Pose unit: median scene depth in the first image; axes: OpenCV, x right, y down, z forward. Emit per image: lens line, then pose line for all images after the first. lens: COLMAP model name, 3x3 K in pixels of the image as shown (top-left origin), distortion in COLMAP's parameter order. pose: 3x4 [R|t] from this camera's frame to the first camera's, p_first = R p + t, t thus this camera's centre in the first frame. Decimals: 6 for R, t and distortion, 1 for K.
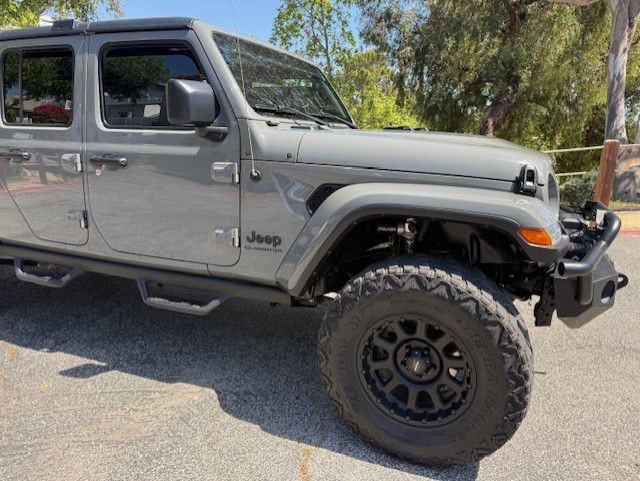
lens RADIAL K [[506.6, 0, 321.4], [0, 506.6, 244.6], [0, 0, 1]] dist [0.104743, -0.155218]
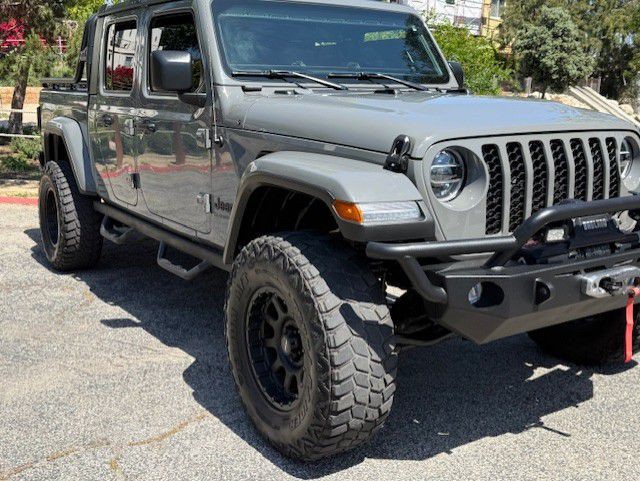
lens RADIAL K [[805.8, 0, 321.2], [0, 805.8, 242.2], [0, 0, 1]] dist [0.291452, -0.799520]
pose [[0.793866, 0.089238, -0.601509, 0.931590], [-0.117651, 0.993023, -0.007953, 0.046244], [0.596603, 0.077082, 0.798826, -0.124219]]
